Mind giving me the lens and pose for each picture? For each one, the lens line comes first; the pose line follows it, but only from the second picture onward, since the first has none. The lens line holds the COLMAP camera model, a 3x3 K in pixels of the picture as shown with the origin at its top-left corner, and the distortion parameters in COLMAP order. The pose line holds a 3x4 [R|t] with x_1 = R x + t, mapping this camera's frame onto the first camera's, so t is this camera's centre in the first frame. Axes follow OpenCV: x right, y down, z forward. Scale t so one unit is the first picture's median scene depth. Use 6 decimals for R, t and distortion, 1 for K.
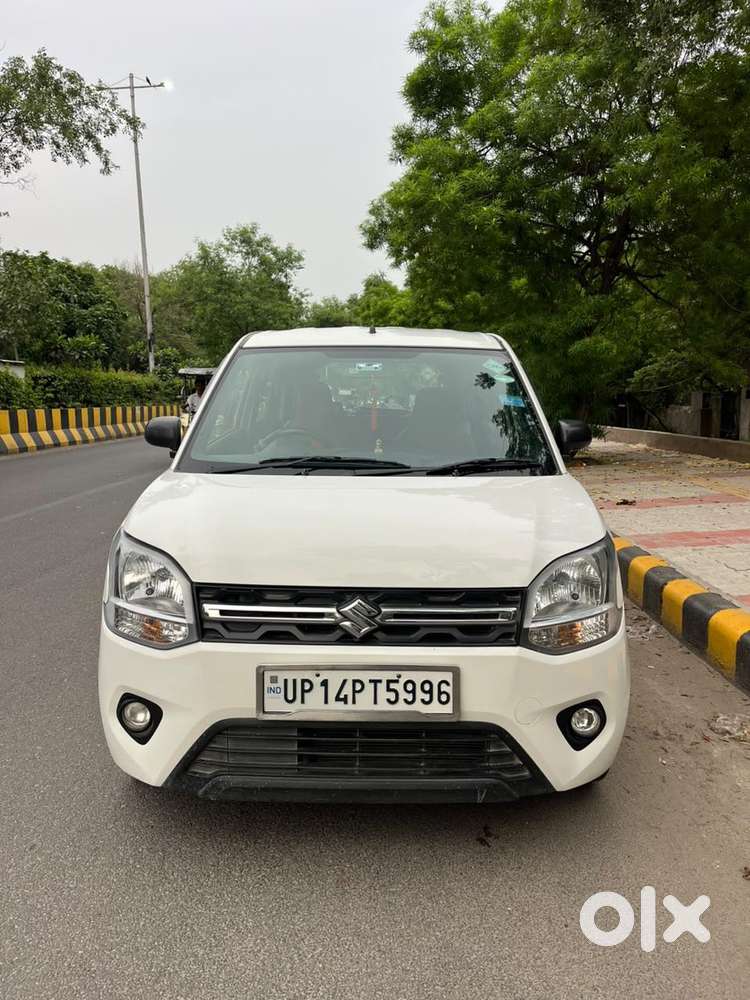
lens RADIAL K [[763.8, 0, 374.6], [0, 763.8, 500.6], [0, 0, 1]] dist [0.076724, -0.099258]
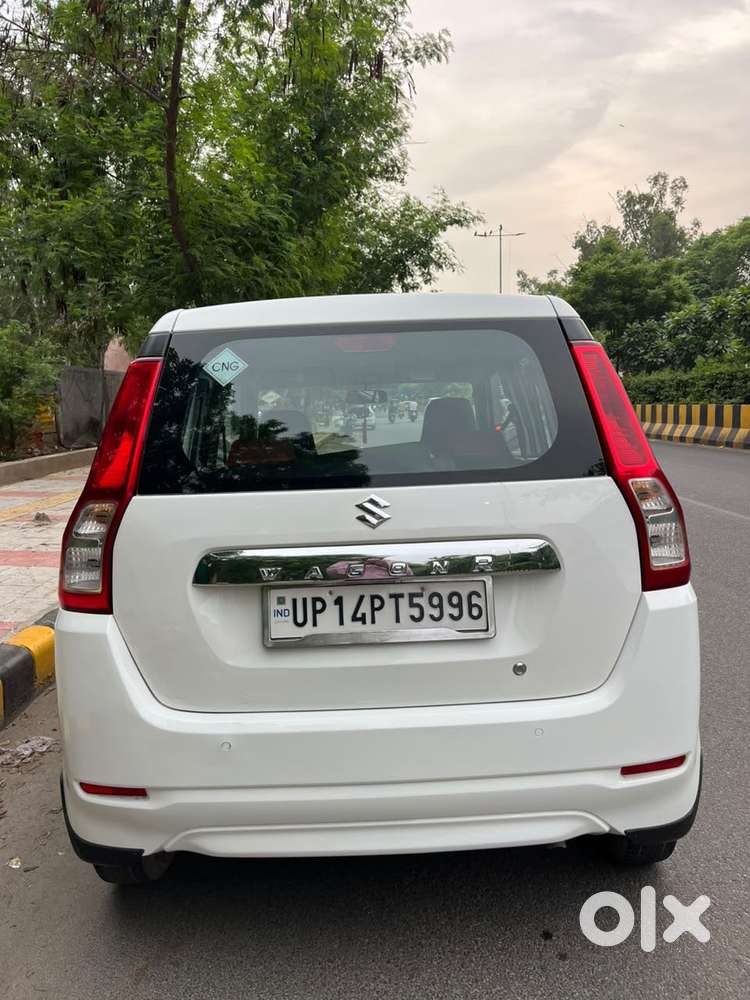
lens RADIAL K [[763.8, 0, 374.2], [0, 763.8, 495.7], [0, 0, 1]] dist [0.076724, -0.099258]
pose [[0.998812, -0.043636, 0.021682, -0.037269], [0.046361, 0.988010, -0.147266, 0.242500], [-0.014996, 0.148096, 0.988859, 0.111266]]
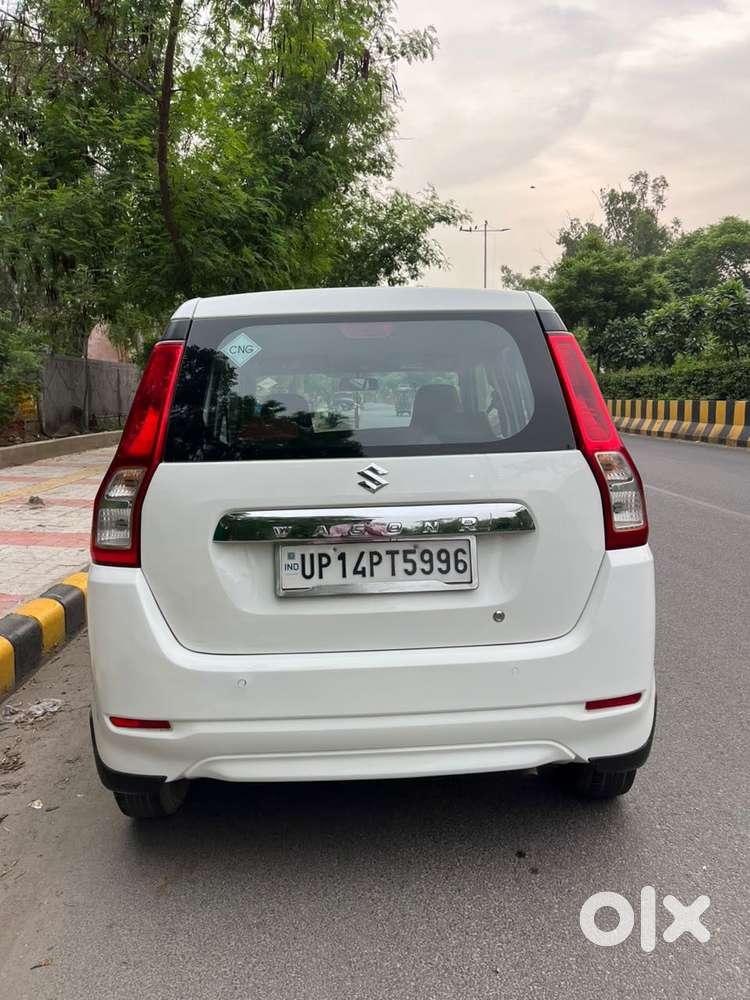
lens RADIAL K [[763.8, 0, 379.4], [0, 763.8, 492.8], [0, 0, 1]] dist [0.076724, -0.099258]
pose [[0.998078, -0.035787, 0.050584, -0.062013], [0.042619, 0.989064, -0.141193, 0.290096], [-0.044978, 0.143077, 0.988689, -0.001713]]
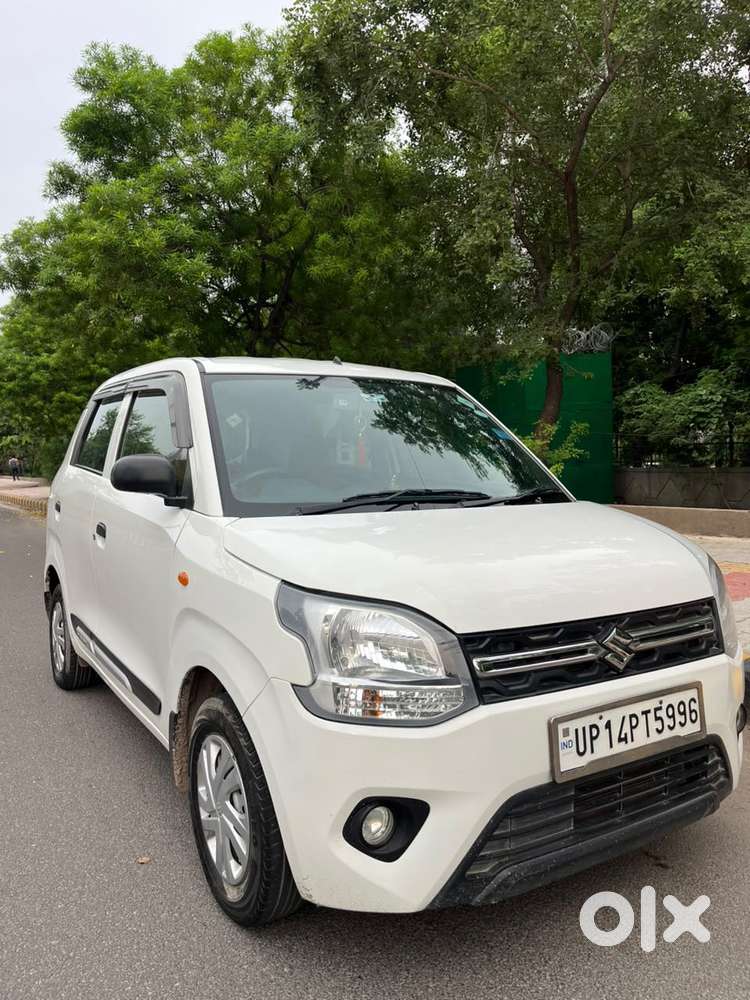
lens RADIAL K [[763.8, 0, 376.1], [0, 763.8, 498.9], [0, 0, 1]] dist [0.076724, -0.099258]
pose [[0.839576, -0.040606, 0.541722, -0.752142], [0.089285, 0.993956, -0.063872, 0.007584], [-0.535854, 0.101993, 0.838128, 0.349818]]
